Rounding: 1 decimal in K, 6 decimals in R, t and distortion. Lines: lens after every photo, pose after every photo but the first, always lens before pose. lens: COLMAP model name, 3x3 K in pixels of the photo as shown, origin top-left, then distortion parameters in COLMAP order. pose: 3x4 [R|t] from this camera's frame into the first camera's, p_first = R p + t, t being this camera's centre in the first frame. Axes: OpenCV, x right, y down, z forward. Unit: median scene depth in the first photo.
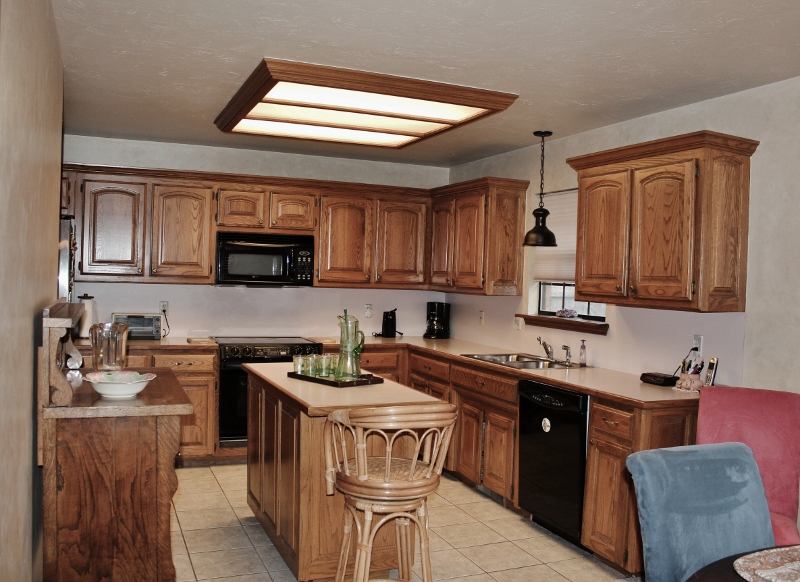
lens RADIAL K [[733.6, 0, 400.0], [0, 733.6, 291.0], [0, 0, 1]] dist [-0.121080, 0.012125]
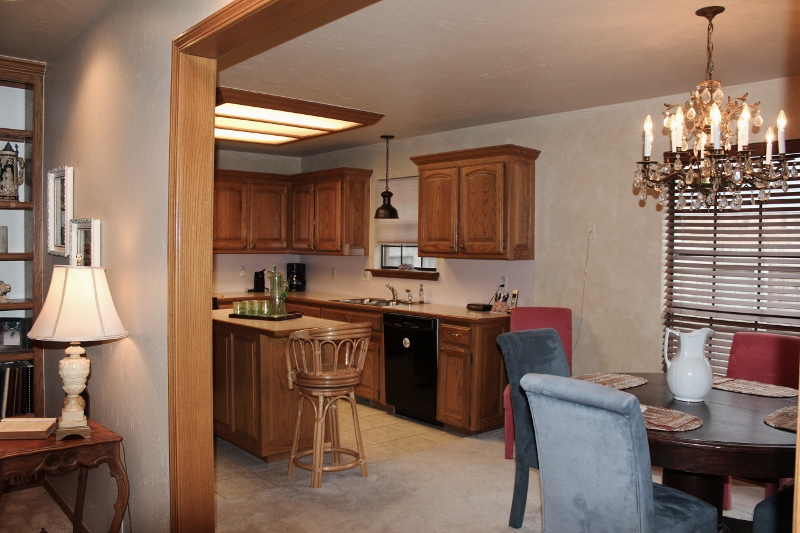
lens RADIAL K [[670.6, 0, 400.0], [0, 670.6, 266.5], [0, 0, 1]] dist [-0.186544, 0.194443]
pose [[0.951905, -0.032955, 0.304615, -0.196511], [0.028709, 0.999418, 0.018408, 0.007416], [-0.305044, -0.008777, 0.952298, -0.243185]]
